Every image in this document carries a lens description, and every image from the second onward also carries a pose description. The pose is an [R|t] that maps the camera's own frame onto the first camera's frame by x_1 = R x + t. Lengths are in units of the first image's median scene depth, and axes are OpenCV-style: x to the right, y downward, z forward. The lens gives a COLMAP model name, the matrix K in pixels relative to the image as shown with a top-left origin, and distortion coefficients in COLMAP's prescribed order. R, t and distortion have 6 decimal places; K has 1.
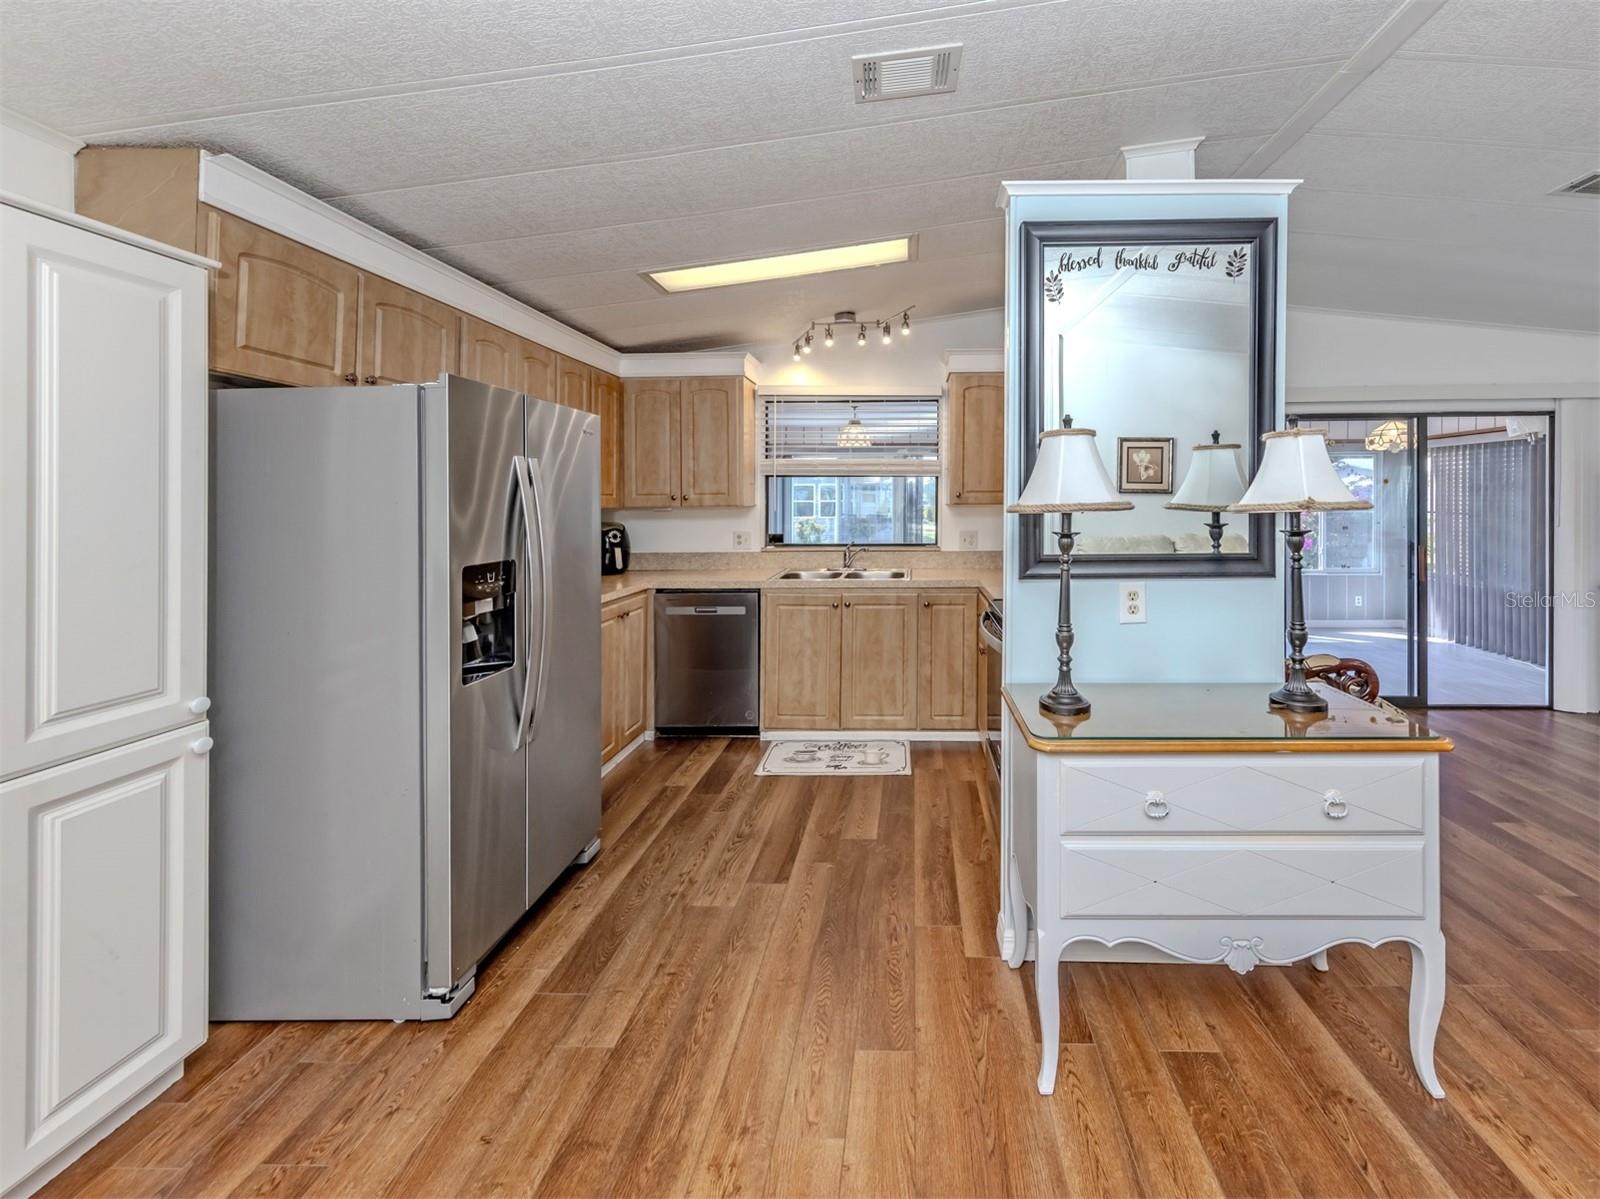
lens RADIAL K [[668.9, 0, 896.2], [0, 668.9, 492.5], [0, 0, 1]] dist [-0.000422, -0.001358]
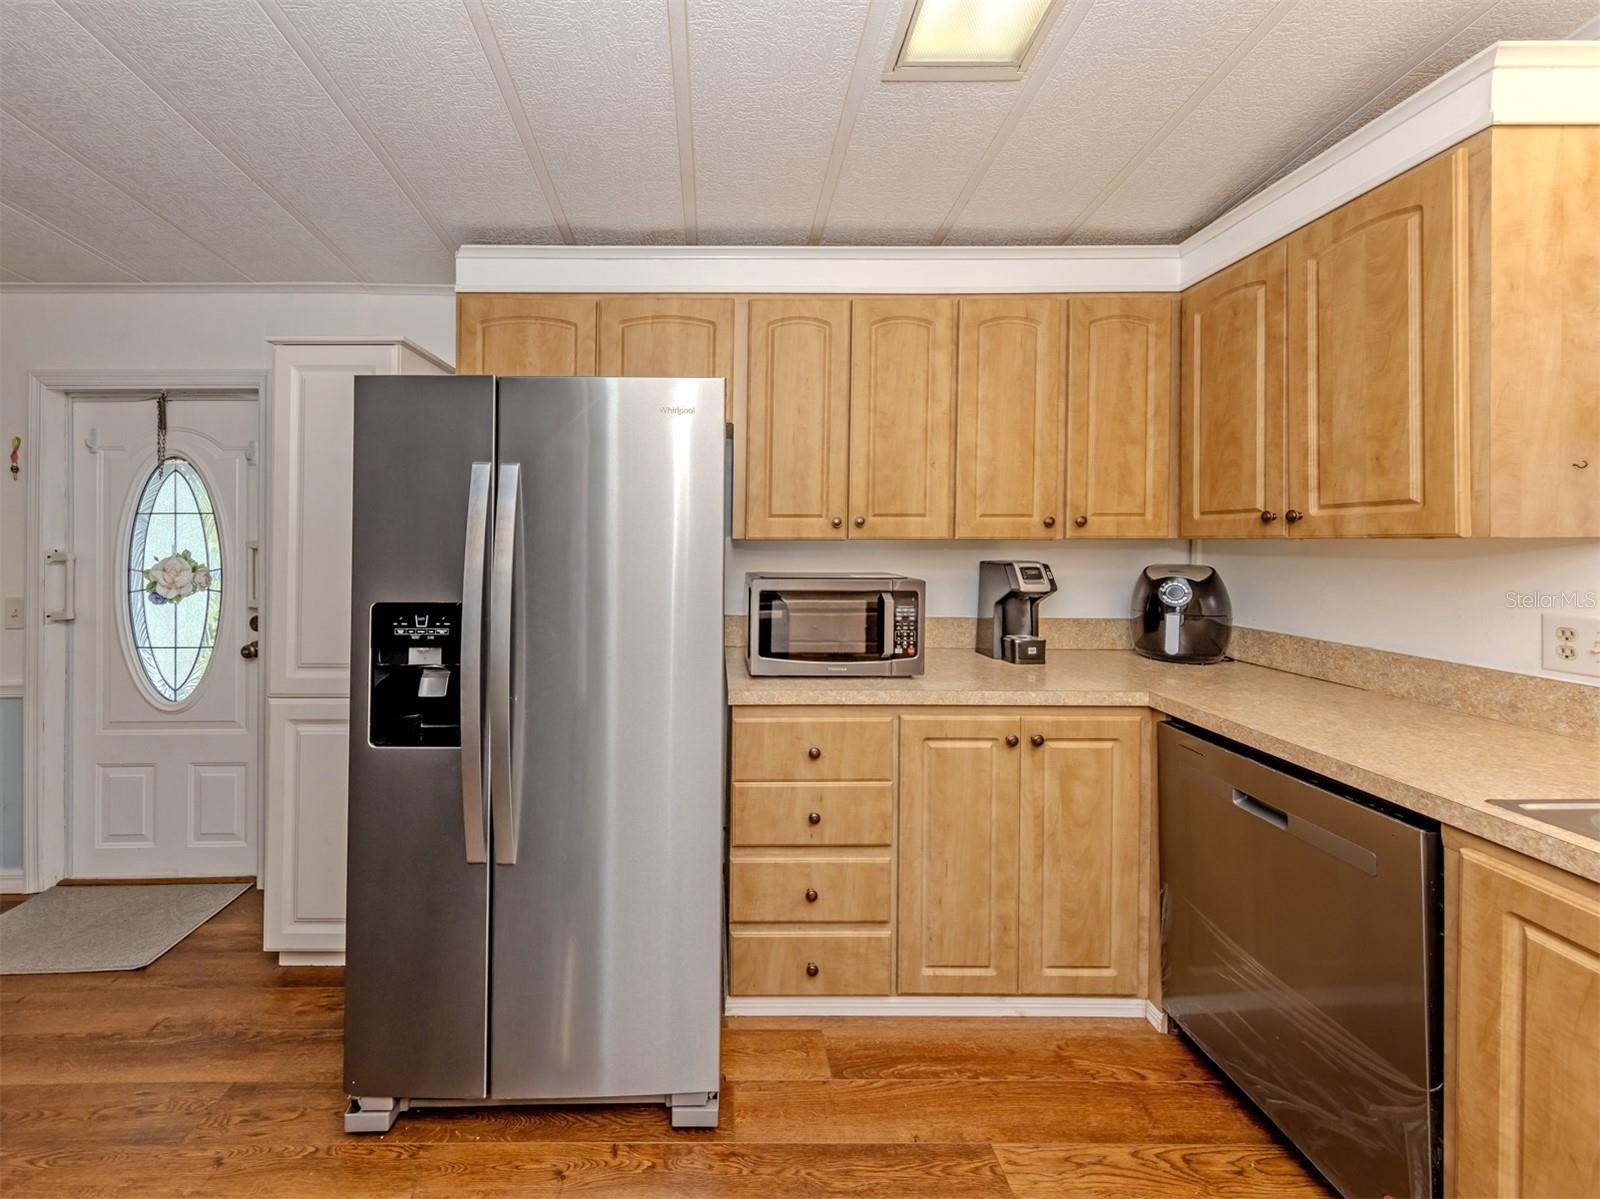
lens RADIAL K [[588.1, 0, 709.9], [0, 588.1, 529.9], [0, 0, 1]] dist [0.007667, -0.000655]
pose [[0.028403, -0.003630, -0.999590, 0.048504], [0.013984, 0.999897, -0.003234, 0.013515], [0.999499, -0.013886, 0.028451, 0.682610]]
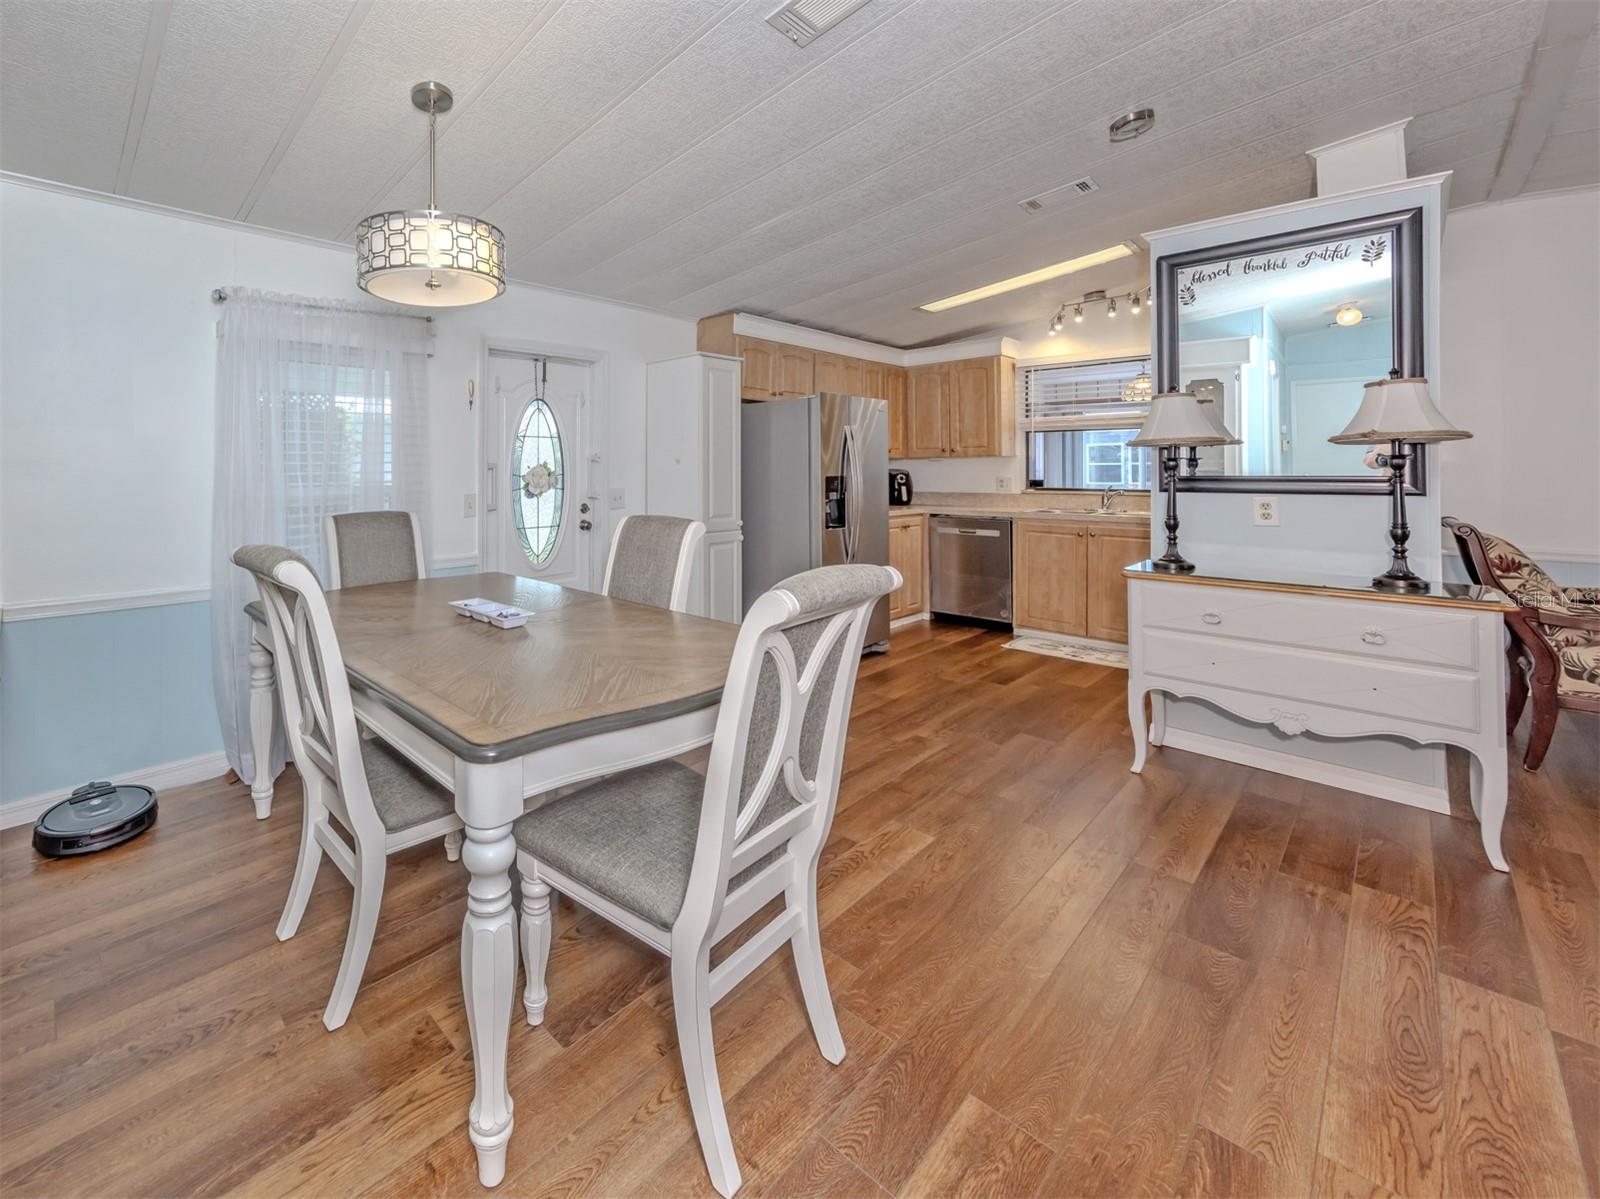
lens RADIAL K [[653.5, 0, 603.1], [0, 653.5, 458.6], [0, 0, 1]] dist [0.004247, 0.000396]
pose [[0.662826, -0.007063, -0.748740, 0.228670], [0.008095, 0.999965, -0.002266, 0.024098], [0.748730, -0.004559, 0.662859, -0.454623]]
